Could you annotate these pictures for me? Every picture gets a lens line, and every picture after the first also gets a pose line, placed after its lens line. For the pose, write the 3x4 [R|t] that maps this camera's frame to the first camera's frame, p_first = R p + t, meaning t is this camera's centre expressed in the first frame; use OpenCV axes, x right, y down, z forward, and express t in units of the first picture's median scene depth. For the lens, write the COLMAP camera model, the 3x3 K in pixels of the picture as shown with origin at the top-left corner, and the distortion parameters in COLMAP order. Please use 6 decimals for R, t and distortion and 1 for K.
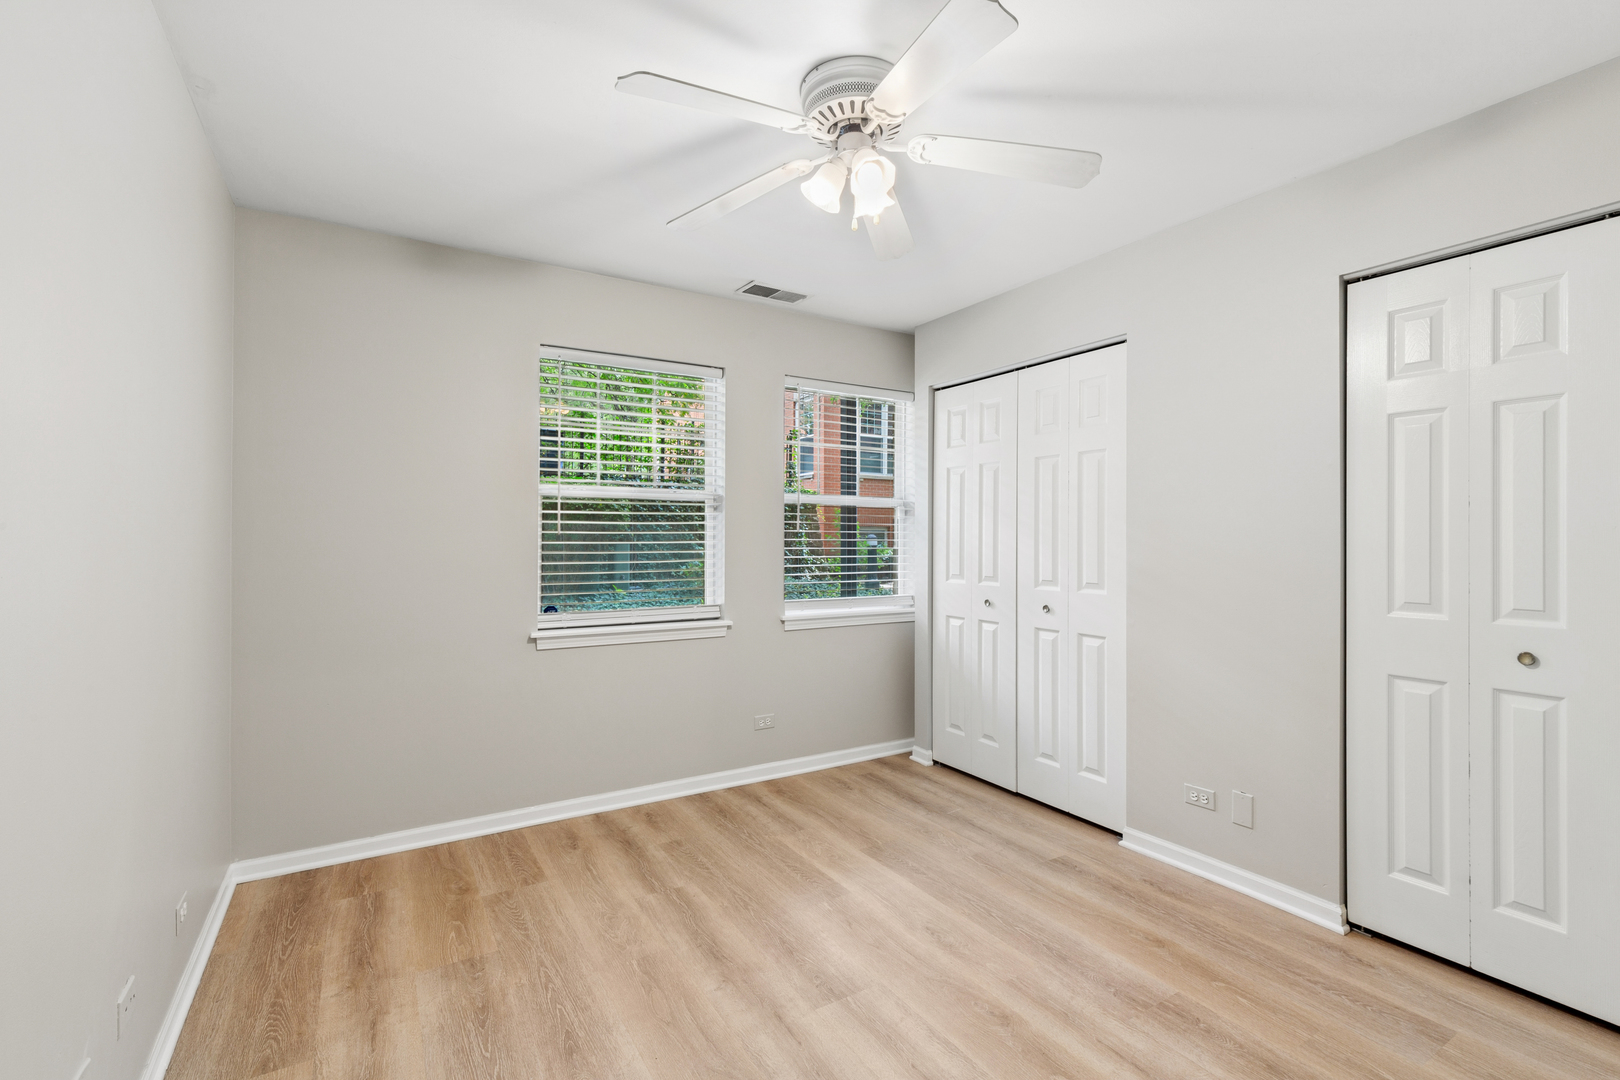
lens RADIAL K [[717.4, 0, 816.1], [0, 717.4, 528.9], [0, 0, 1]] dist [-0.003554, -0.000470]
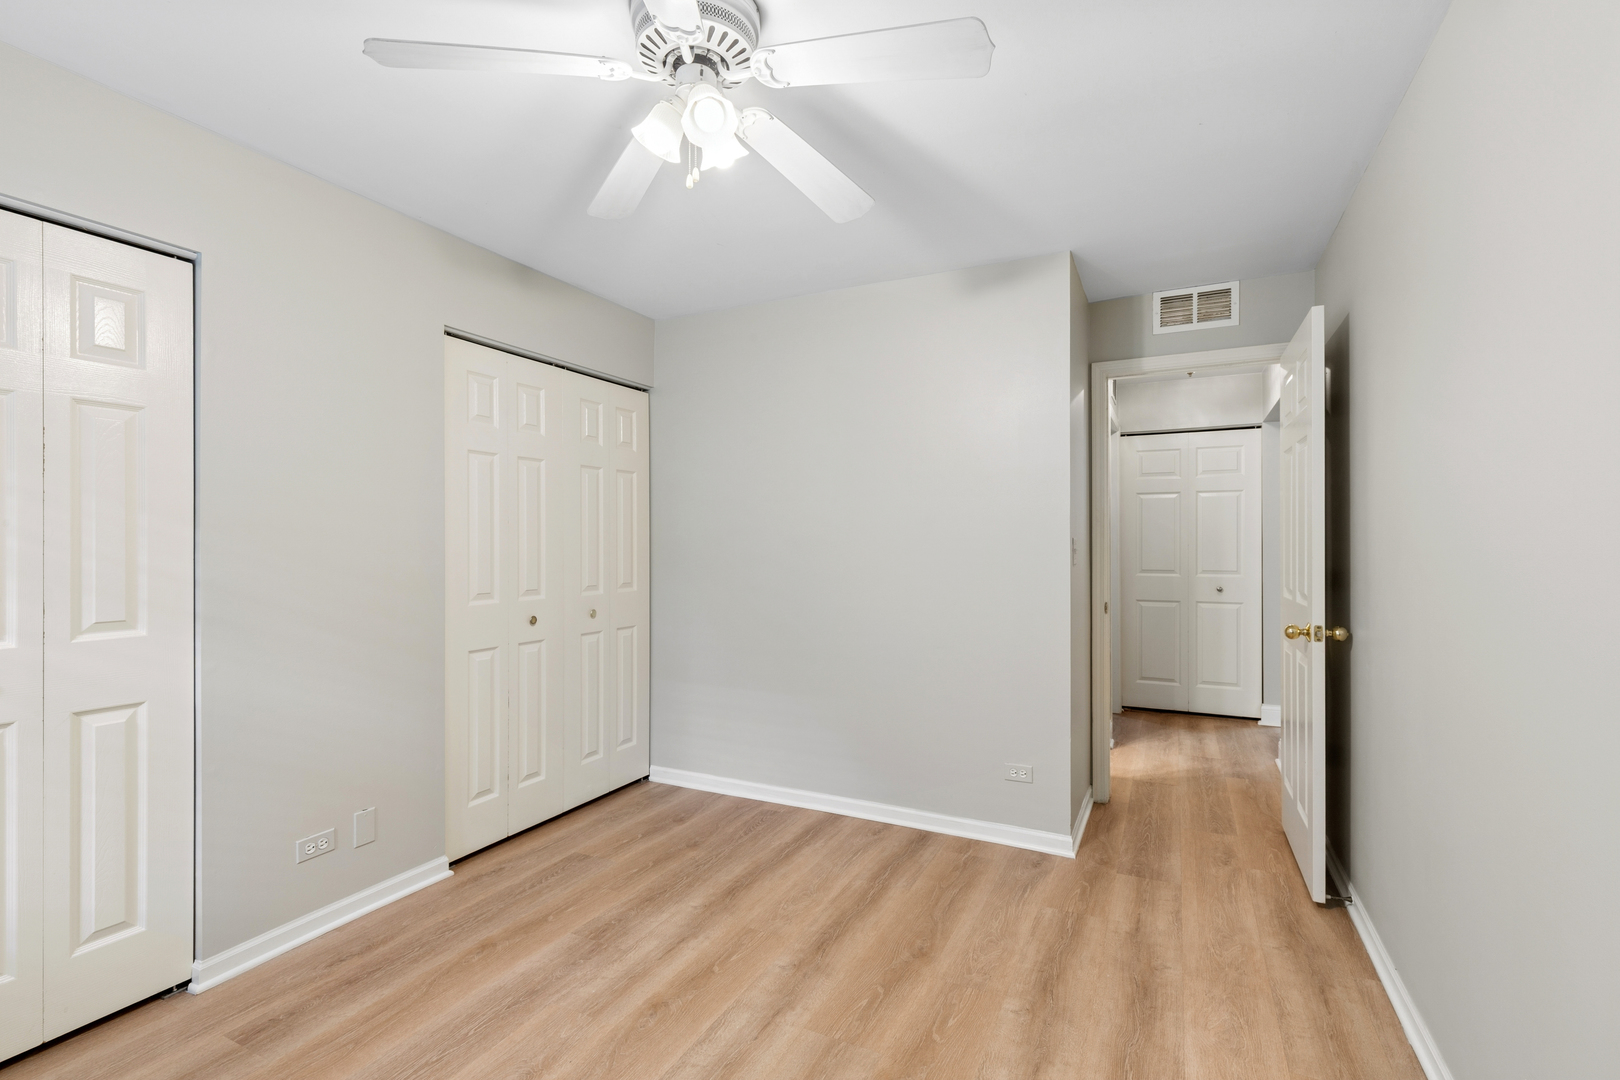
lens RADIAL K [[717.4, 0, 815.9], [0, 717.4, 550.6], [0, 0, 1]] dist [-0.003554, -0.000470]
pose [[-0.527735, 0.000466, 0.849409, -0.647070], [-0.002890, 0.999993, -0.002344, 0.023963], [-0.849404, -0.003692, -0.527730, 1.188256]]
